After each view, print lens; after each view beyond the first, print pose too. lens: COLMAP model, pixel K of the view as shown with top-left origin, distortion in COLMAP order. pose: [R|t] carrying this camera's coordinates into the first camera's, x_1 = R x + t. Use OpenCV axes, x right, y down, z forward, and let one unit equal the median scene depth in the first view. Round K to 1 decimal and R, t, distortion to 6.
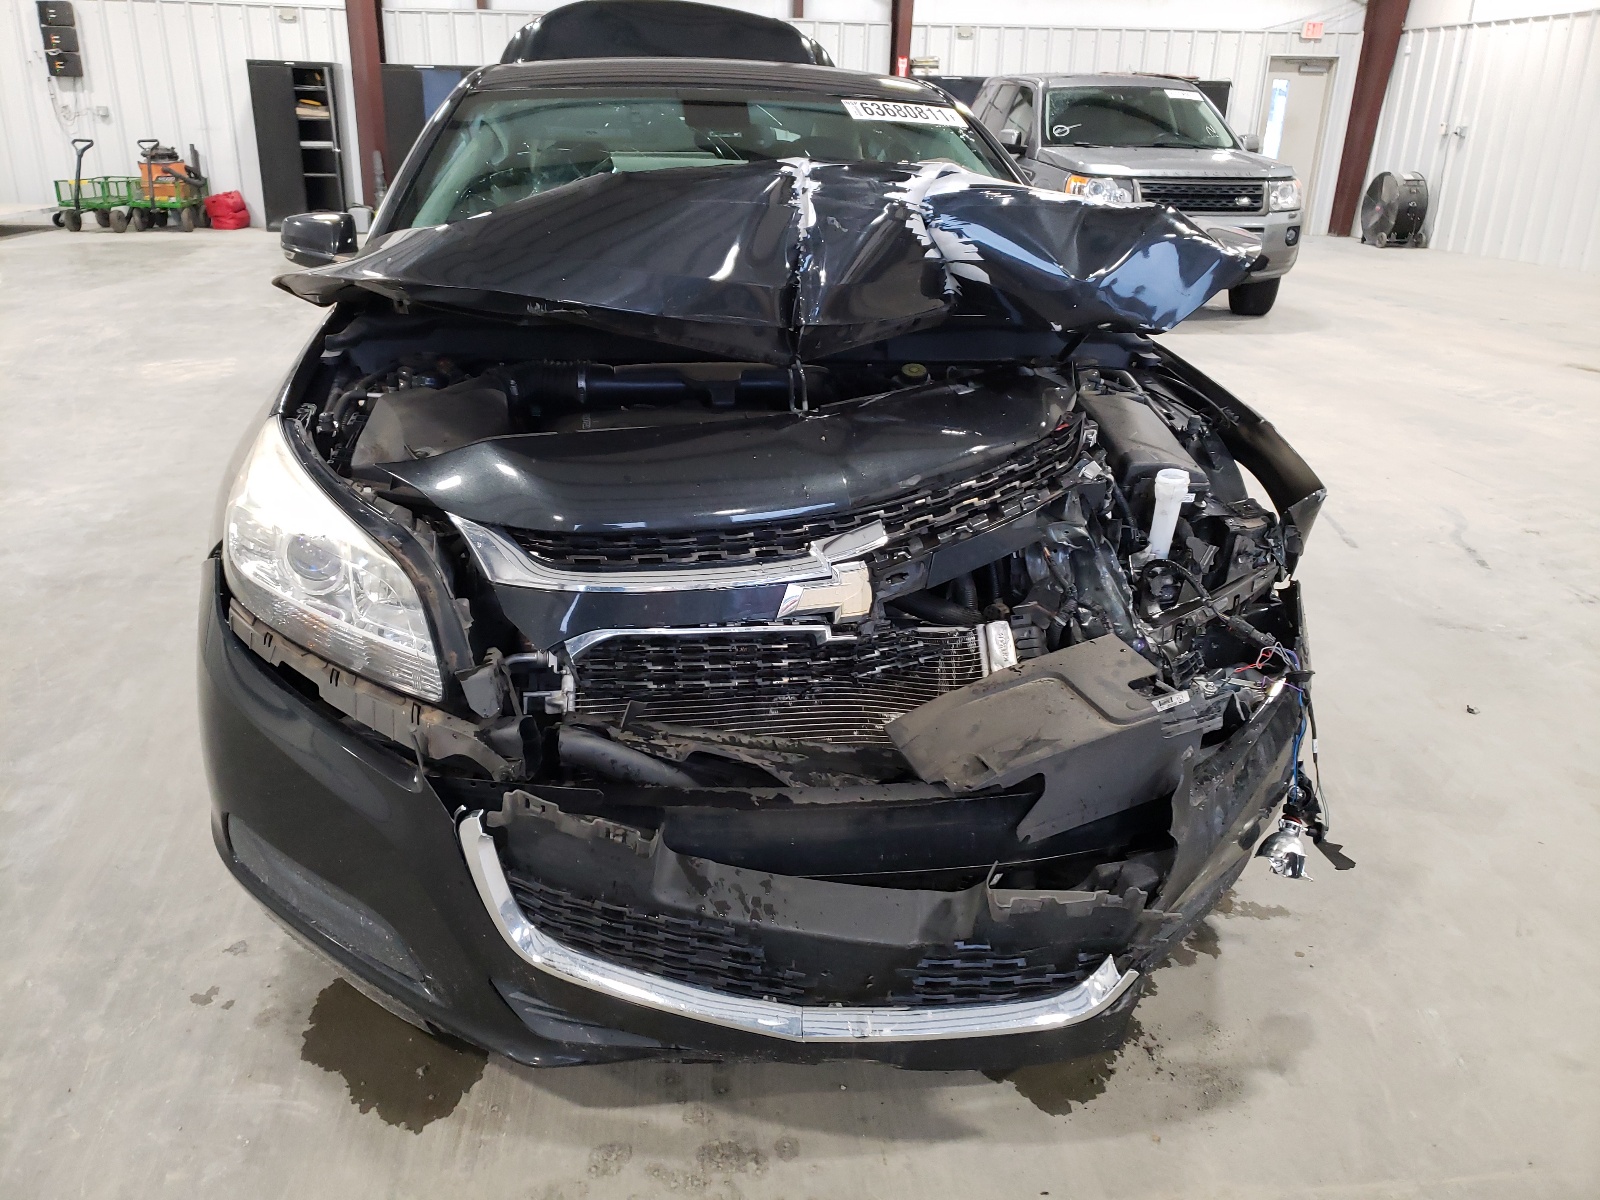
lens RADIAL K [[1238.5, 0, 766.7], [0, 1238.5, 582.7], [0, 0, 1]] dist [0.047436, 0.000228]
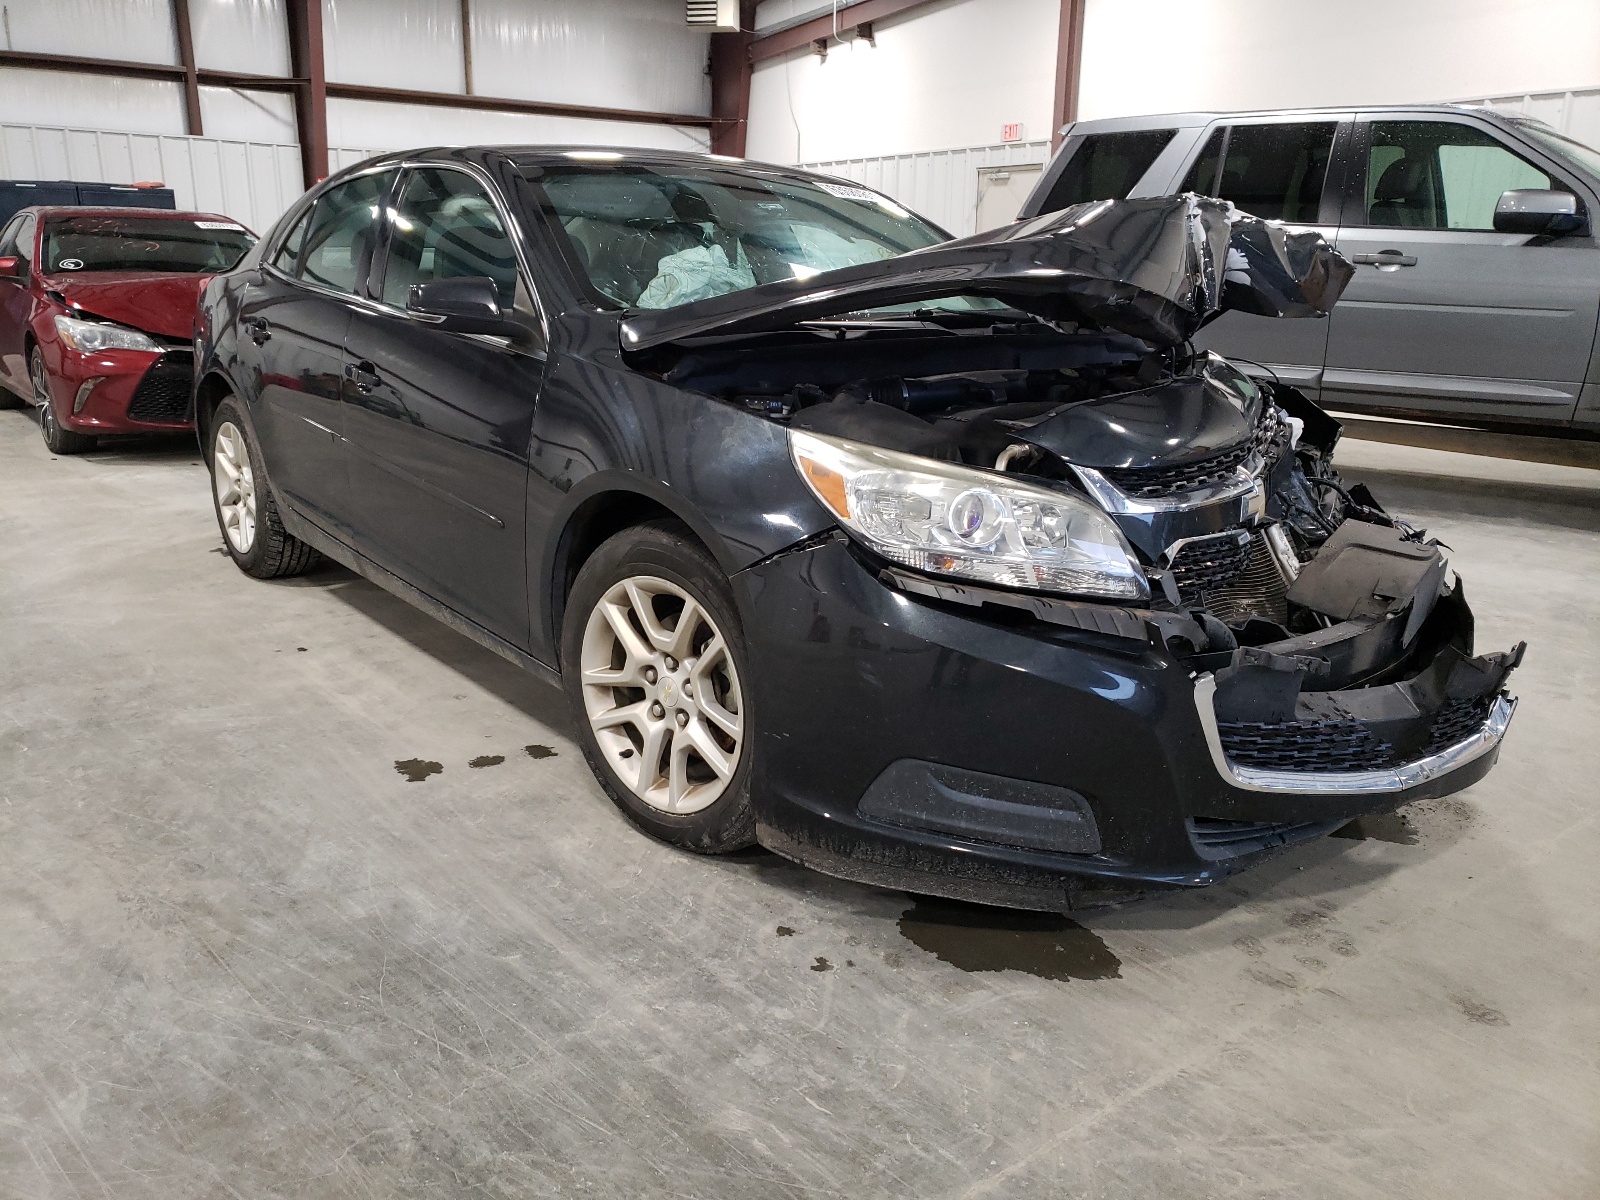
lens RADIAL K [[1215.1, 0, 800.0], [0, 1215.1, 600.0], [0, 0, 1]] dist [0.032853, 0.000909]
pose [[0.862467, -0.160052, 0.480140, -0.951798], [0.194898, 0.980548, -0.023232, 0.045172], [-0.467082, 0.113615, 0.876884, 0.063692]]
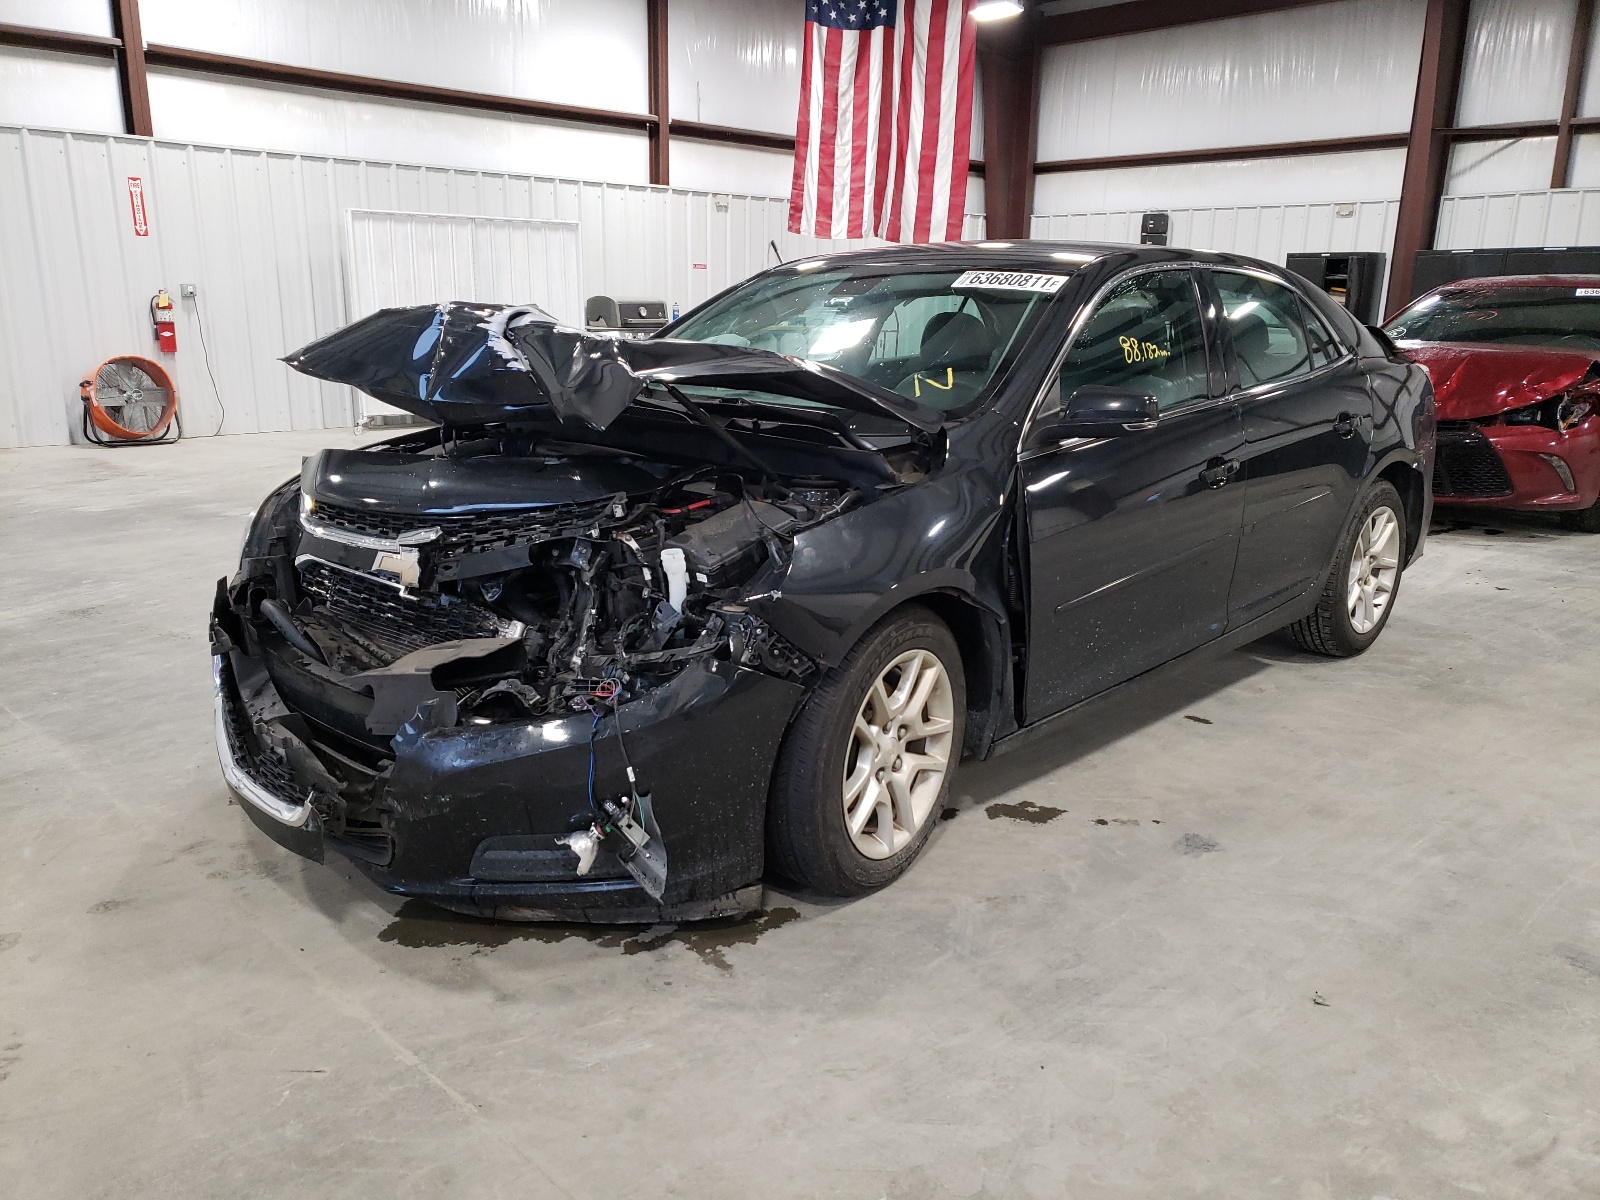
lens RADIAL K [[1258.0, 0, 800.0], [0, 1258.0, 600.0], [0, 0, 1]] dist [0.027394, 0.000796]
pose [[0.614972, 0.178653, -0.768045, 1.473966], [-0.275760, 0.961223, 0.002788, -0.084712], [0.738760, 0.210081, 0.640390, 0.317173]]
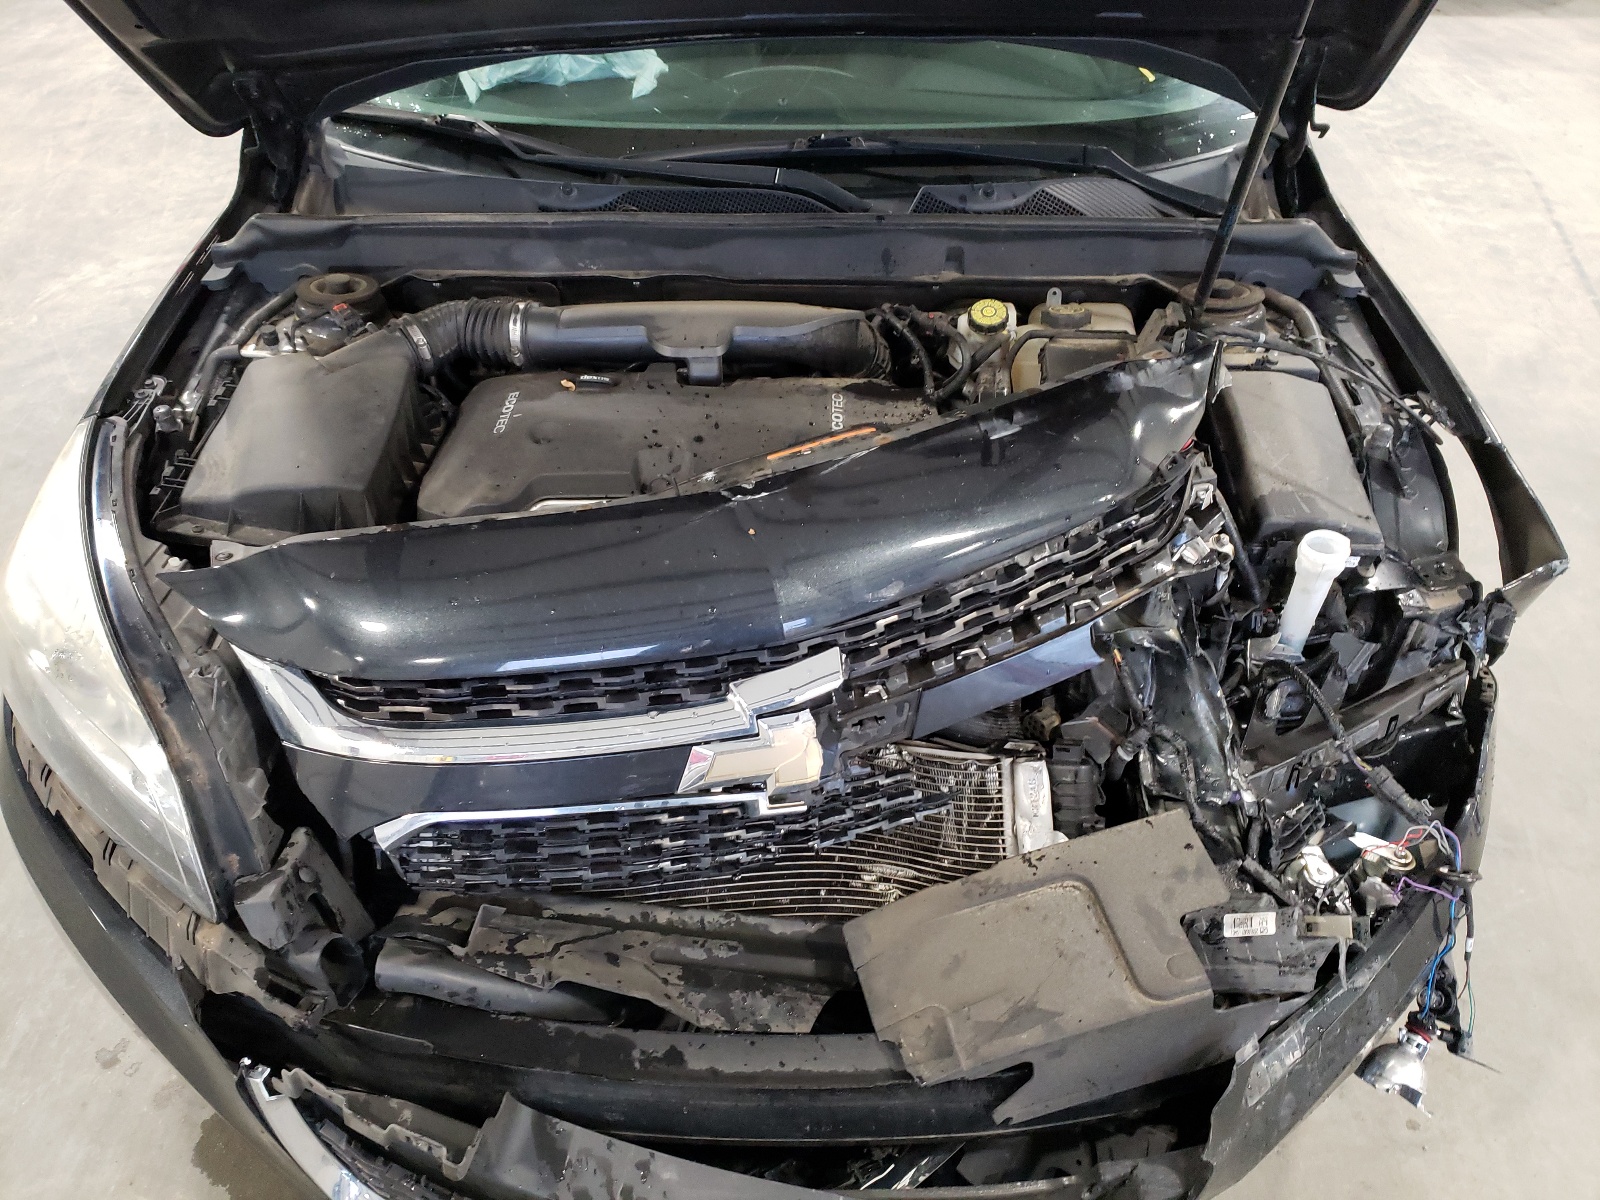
lens RADIAL K [[1258.0, 0, 800.0], [0, 1258.0, 600.0], [0, 0, 1]] dist [0.027394, 0.000796]
pose [[0.988203, 0.067685, -0.137384, 0.147691], [-0.026622, 0.959299, 0.281133, -0.259967], [0.150821, -0.274159, 0.949784, 0.307487]]
